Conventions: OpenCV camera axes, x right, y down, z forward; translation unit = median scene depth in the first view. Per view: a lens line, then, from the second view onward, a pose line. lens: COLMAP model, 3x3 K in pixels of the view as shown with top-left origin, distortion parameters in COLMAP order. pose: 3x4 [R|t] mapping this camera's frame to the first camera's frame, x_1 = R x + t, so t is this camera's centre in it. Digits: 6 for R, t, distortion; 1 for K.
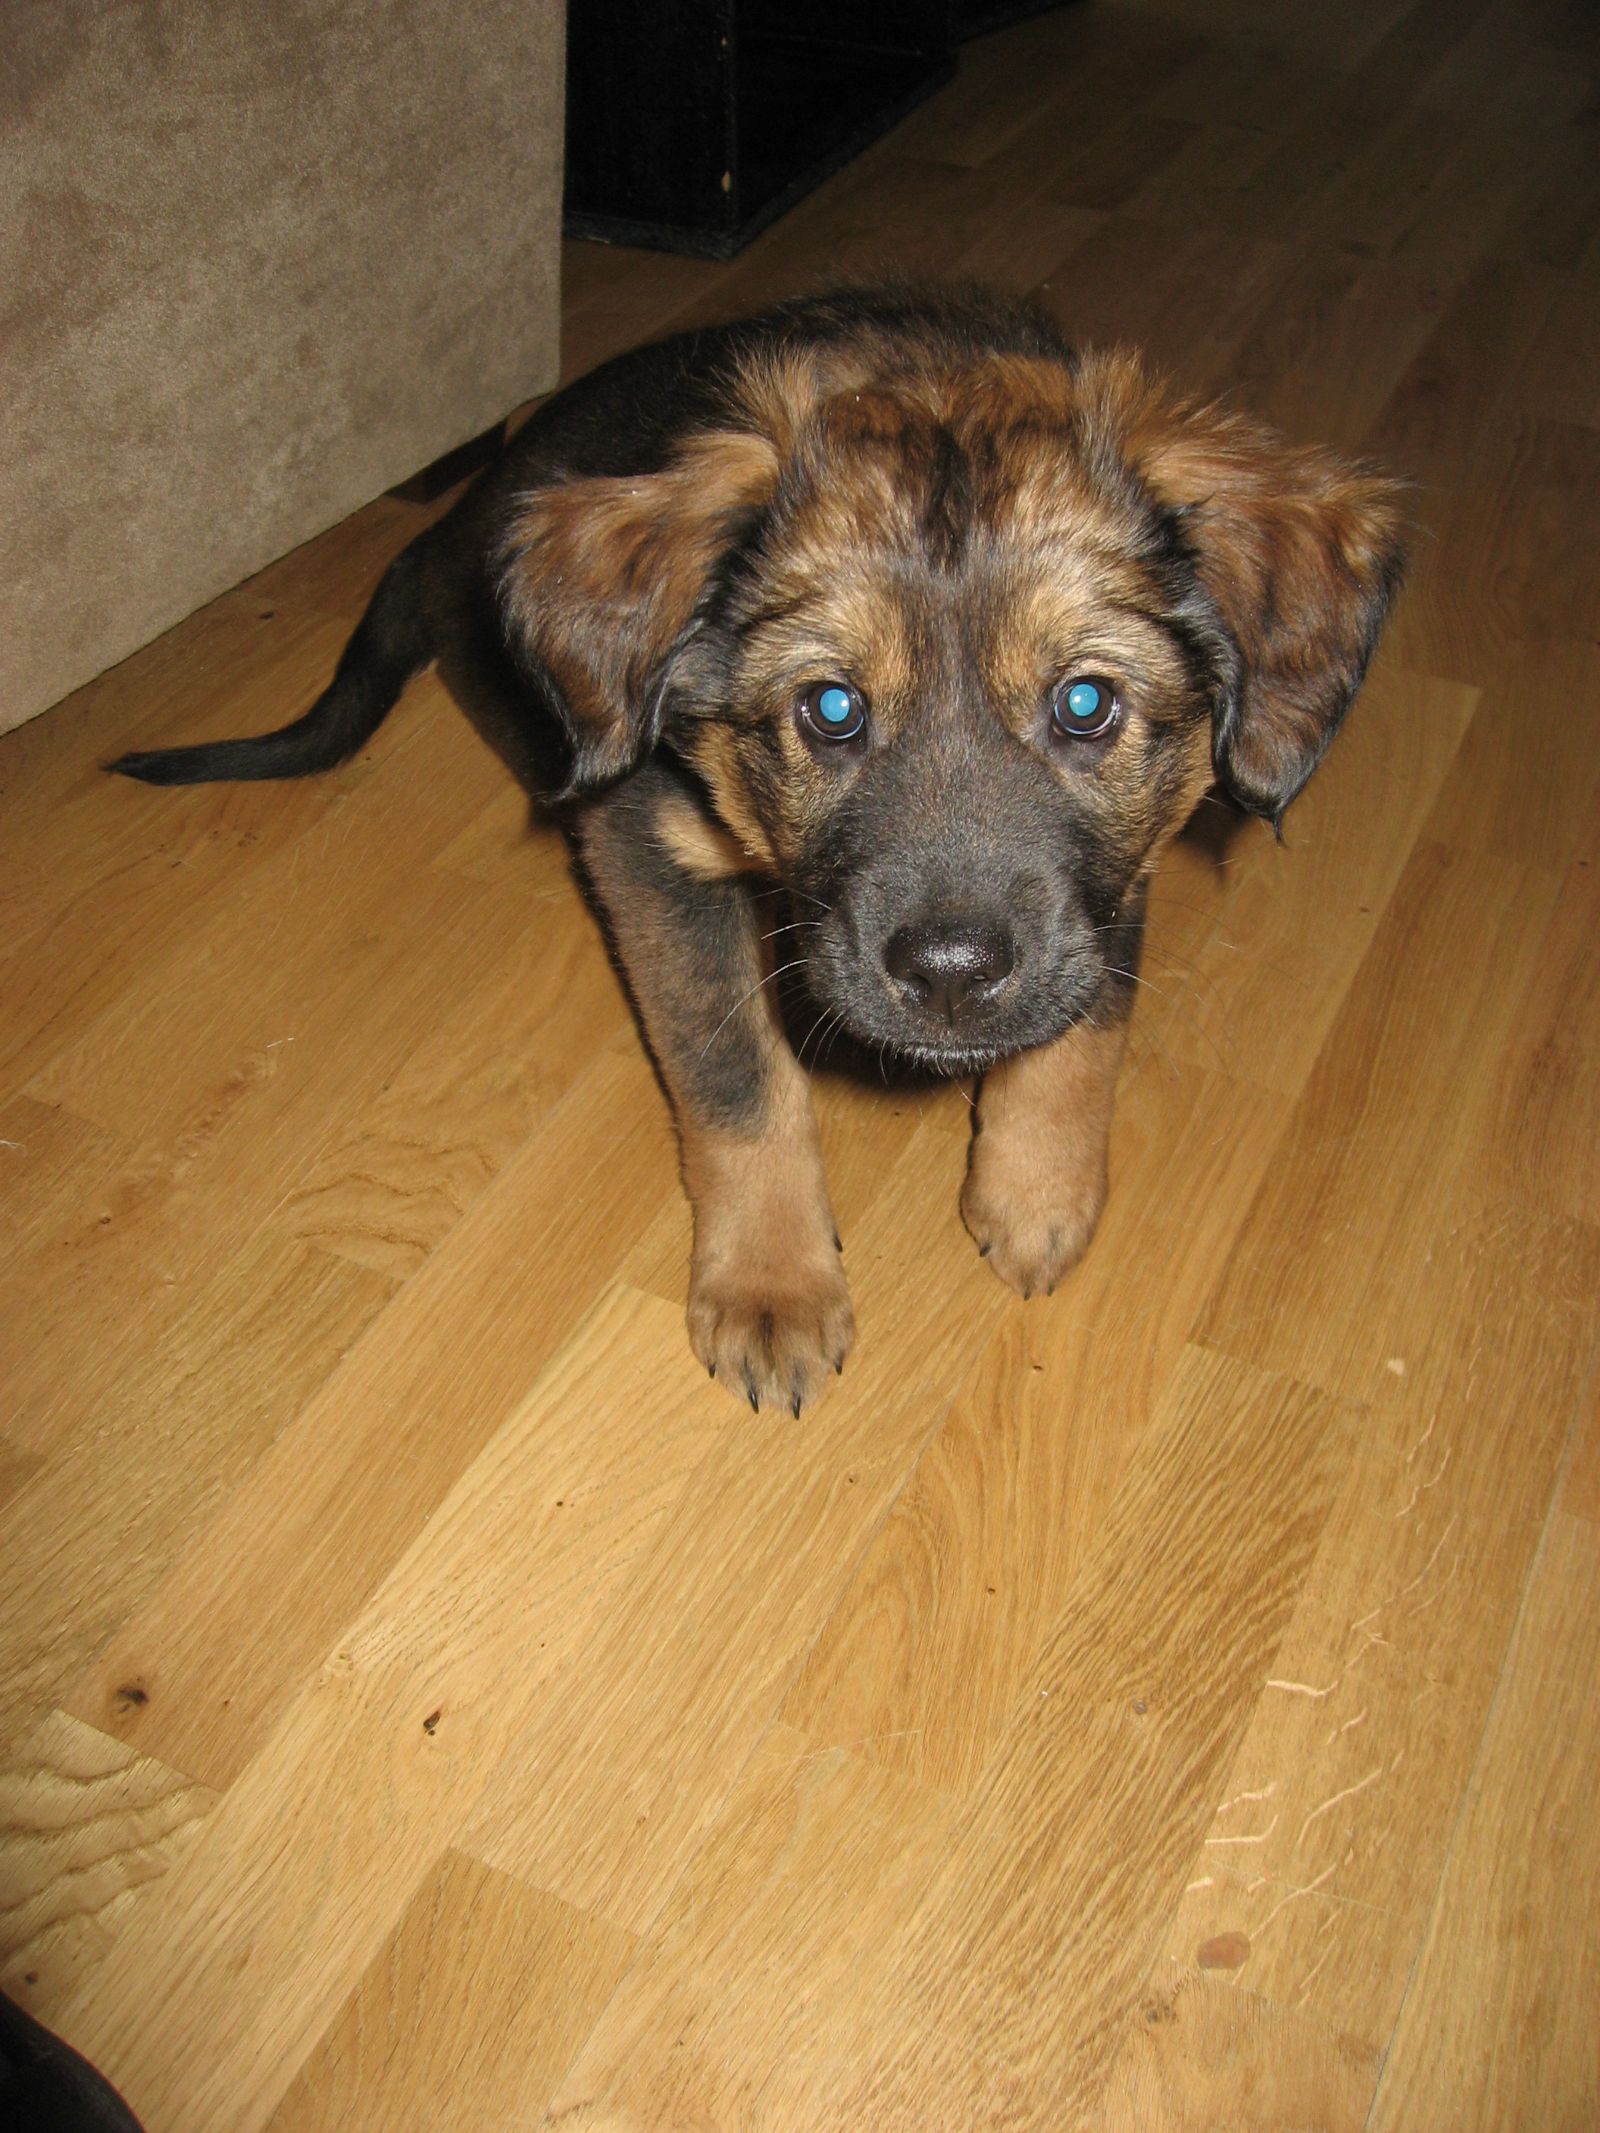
lens RADIAL K [[2148.6, 0, 813.8], [0, 2148.6, 1049.9], [0, 0, 1]] dist [-0.159484, 0.121796]
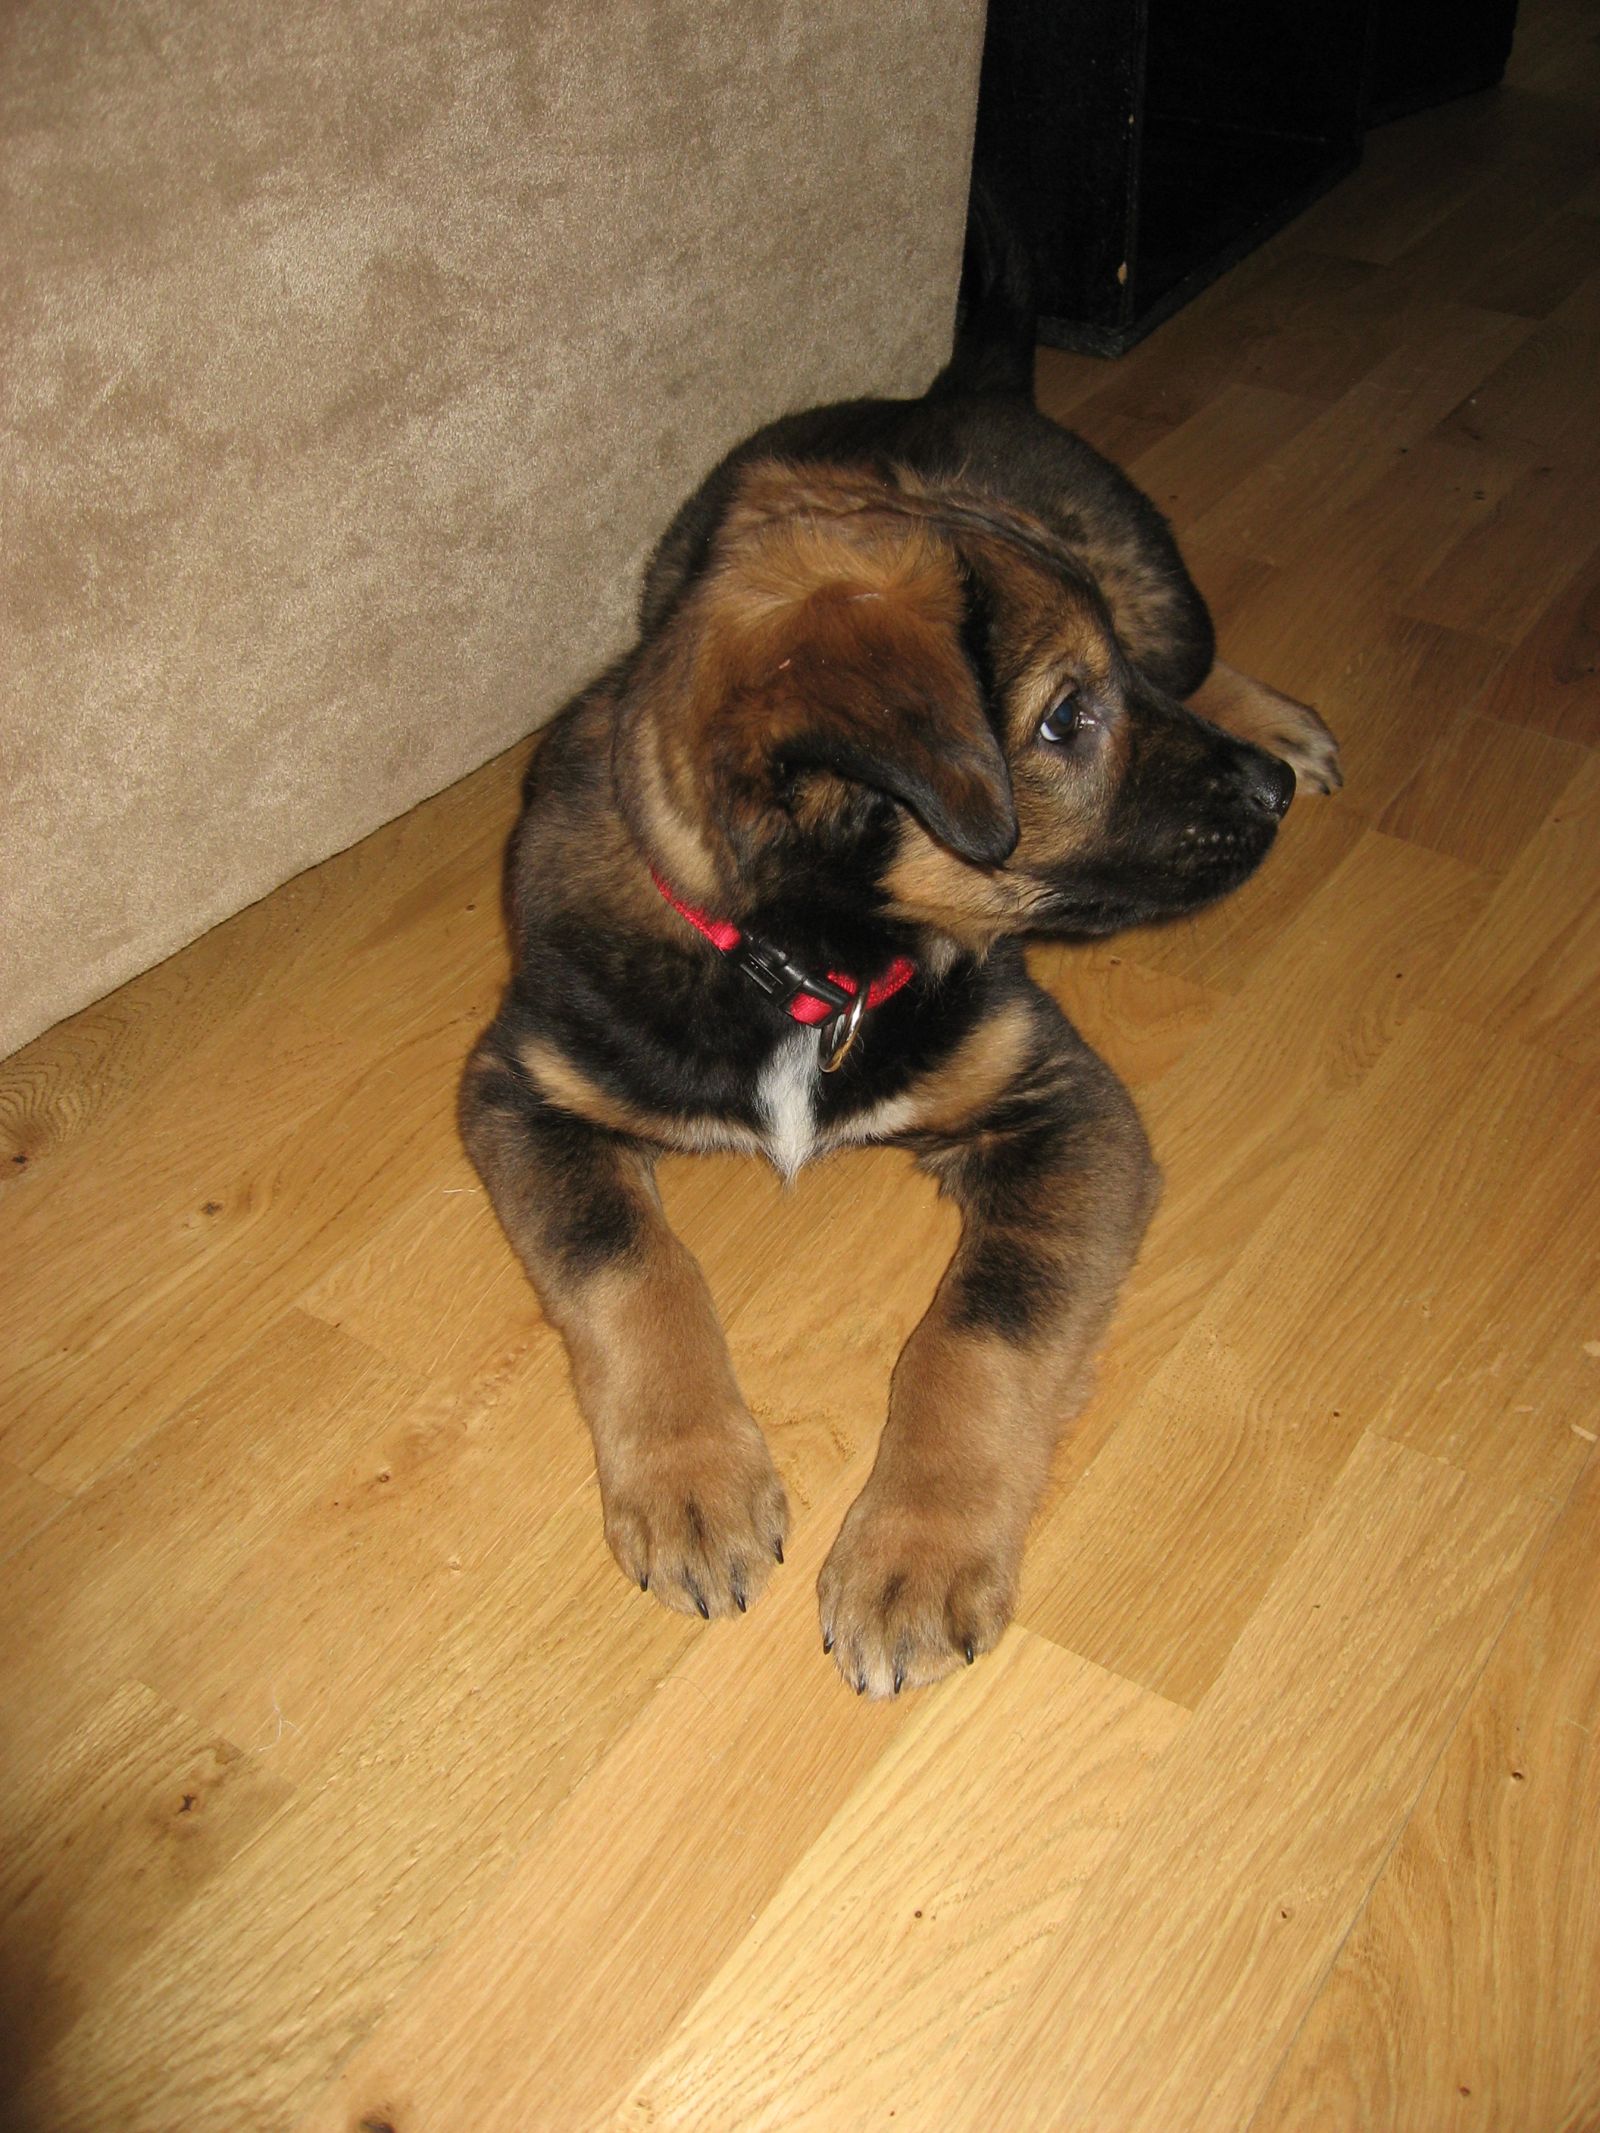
lens RADIAL K [[2148.6, 0, 813.8], [0, 2148.6, 1049.9], [0, 0, 1]] dist [-0.159484, 0.121796]
pose [[0.990198, 0.063273, -0.124518, -0.069548], [-0.067765, 0.997182, -0.032173, -0.072089], [0.122132, 0.040295, 0.991696, 0.171190]]
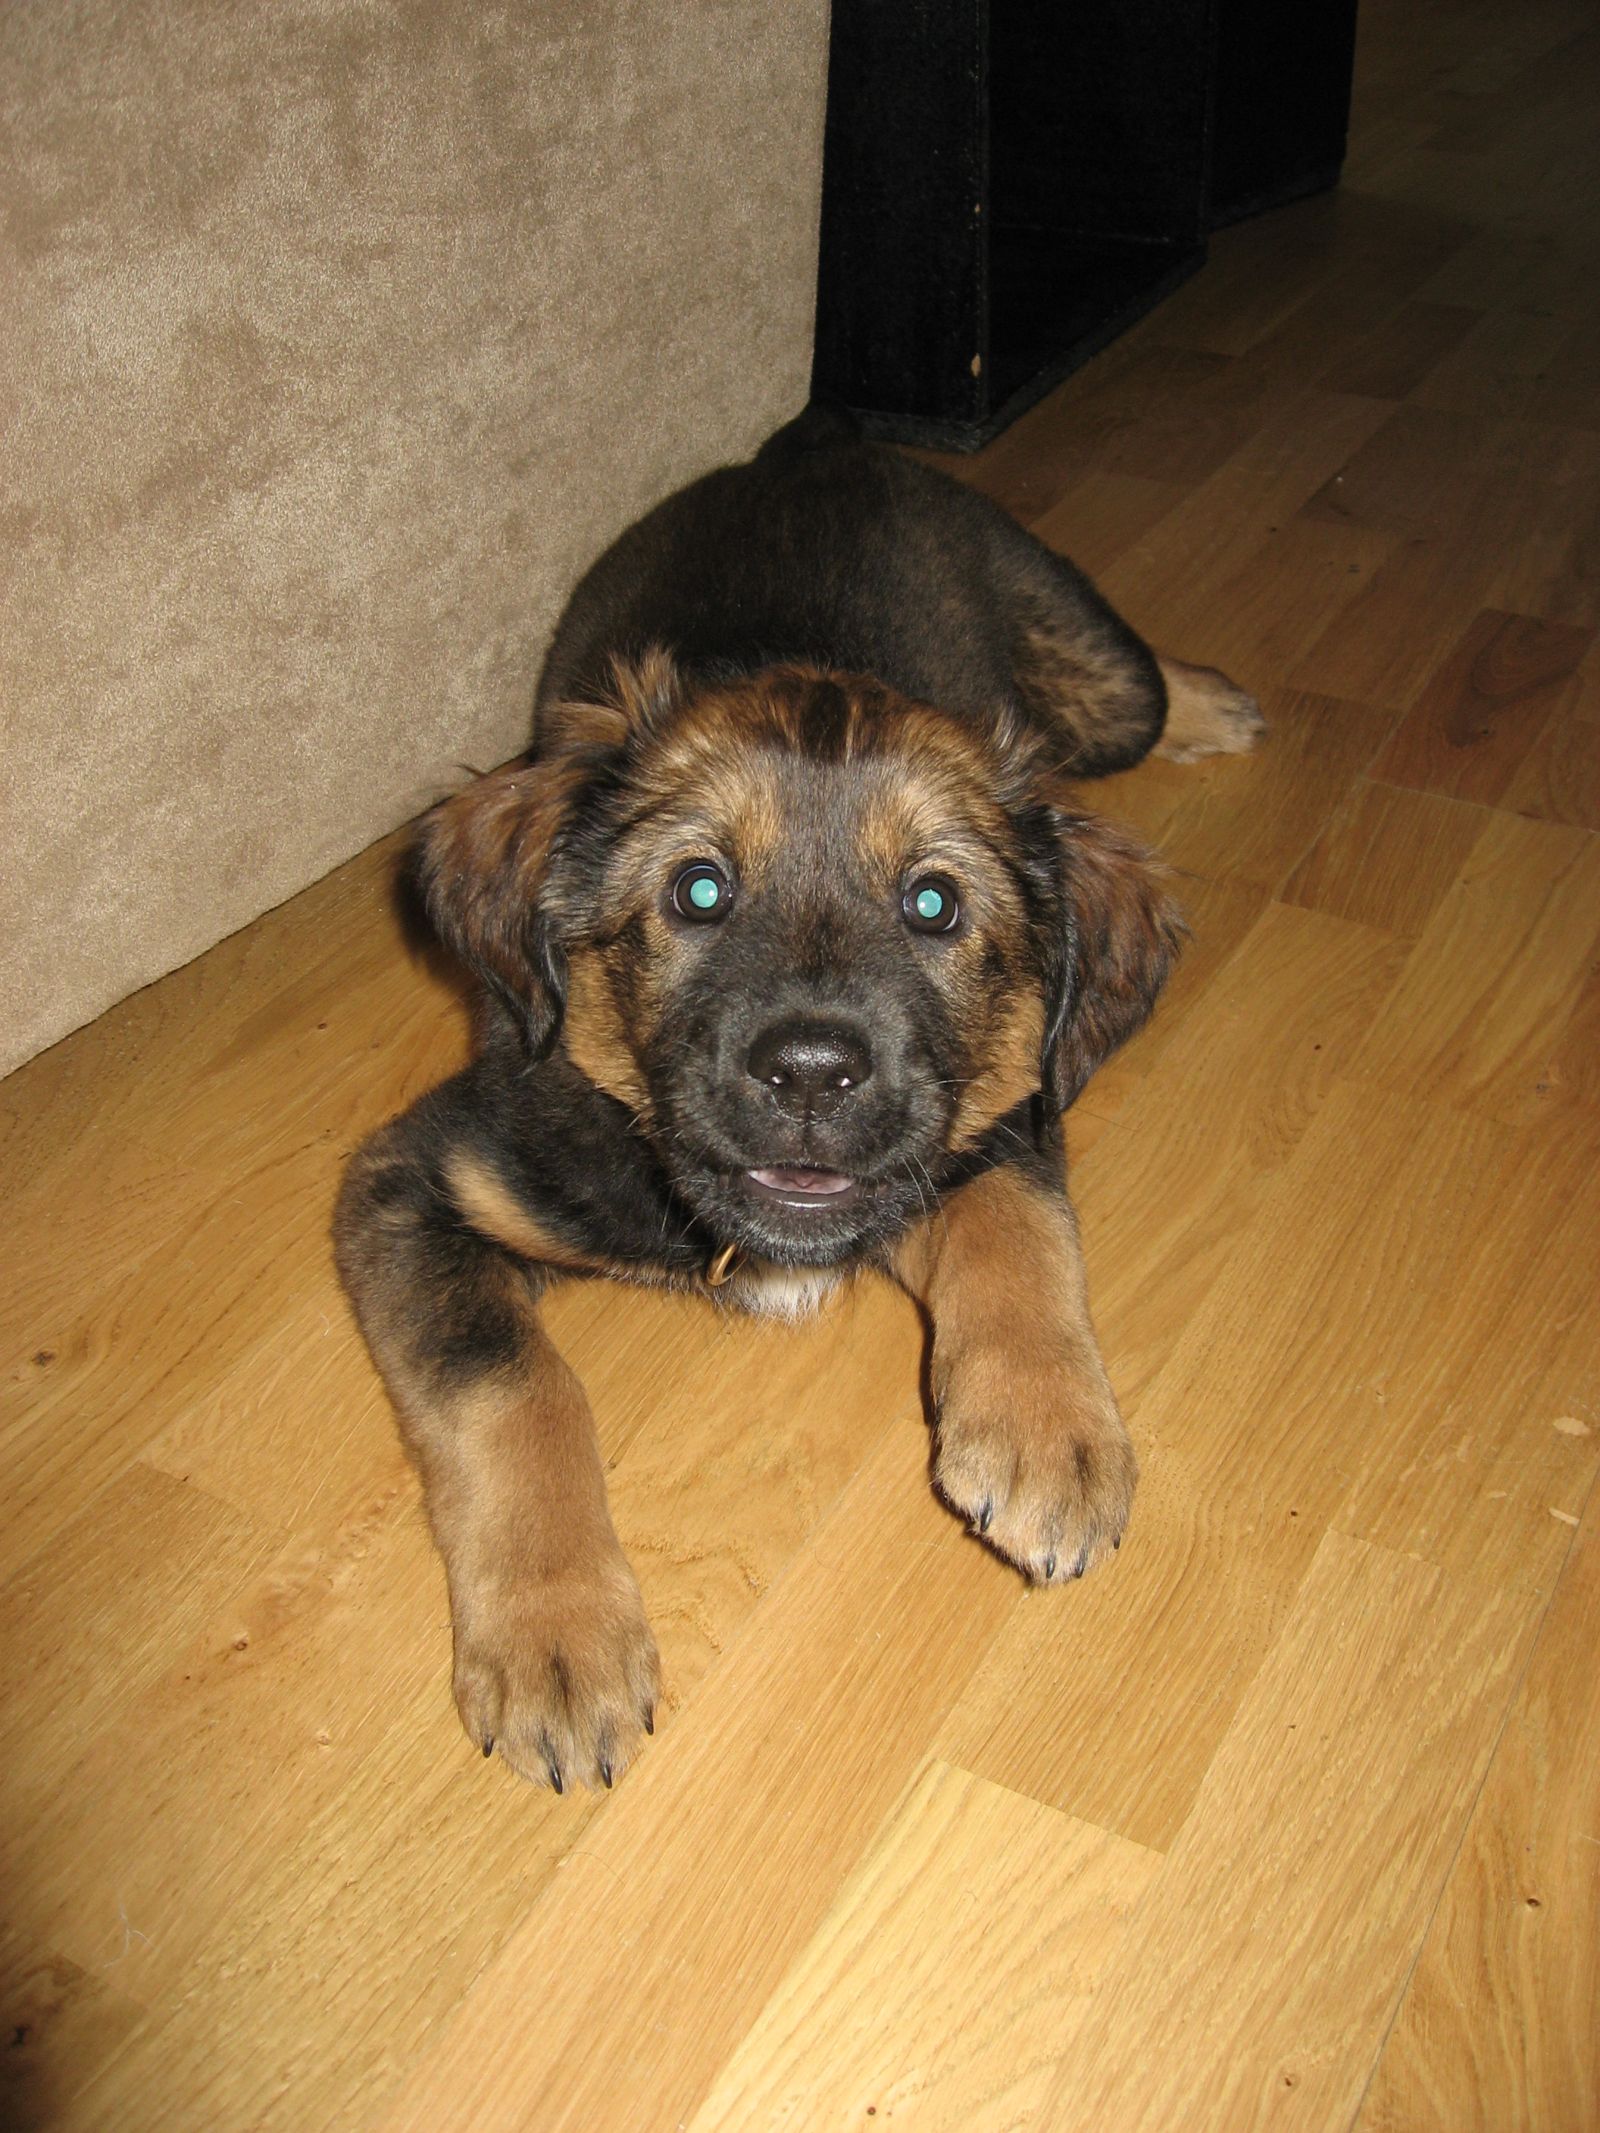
lens RADIAL K [[2138.2, 0, 800.0], [0, 2138.2, 1066.5], [0, 0, 1]] dist [-0.157452, 0.114257]
pose [[0.997016, 0.006754, -0.076904, -0.080223], [-0.014478, 0.994848, -0.100336, -0.050712], [0.075830, 0.101150, 0.991977, 0.252040]]
